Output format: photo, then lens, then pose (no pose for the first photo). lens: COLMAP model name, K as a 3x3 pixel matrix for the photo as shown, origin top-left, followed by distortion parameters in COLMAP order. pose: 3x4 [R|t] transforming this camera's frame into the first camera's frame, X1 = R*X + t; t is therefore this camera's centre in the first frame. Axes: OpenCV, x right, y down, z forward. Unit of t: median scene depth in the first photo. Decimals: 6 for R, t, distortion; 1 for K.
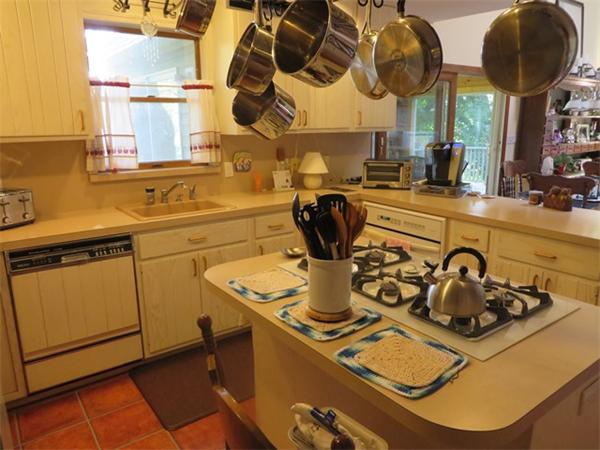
lens RADIAL K [[451.7, 0, 302.6], [0, 451.7, 226.9], [0, 0, 1]] dist [-0.008931, 0.000134]
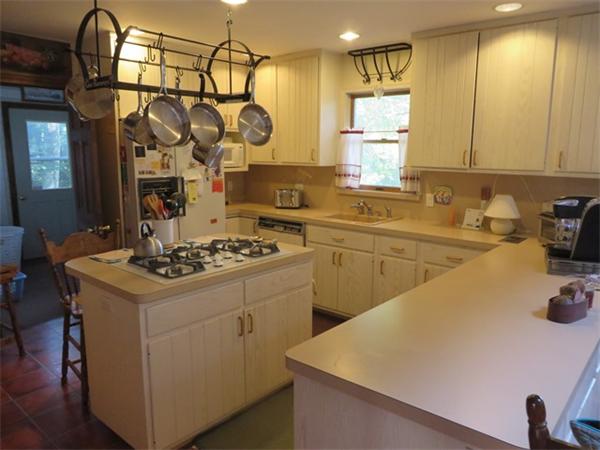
lens RADIAL K [[451.7, 0, 302.7], [0, 451.7, 224.3], [0, 0, 1]] dist [-0.008931, 0.000134]
pose [[0.222045, 0.166122, -0.960781, 1.011759], [-0.238992, 0.964593, 0.111548, -0.137887], [0.945293, 0.204850, 0.253885, 0.487725]]
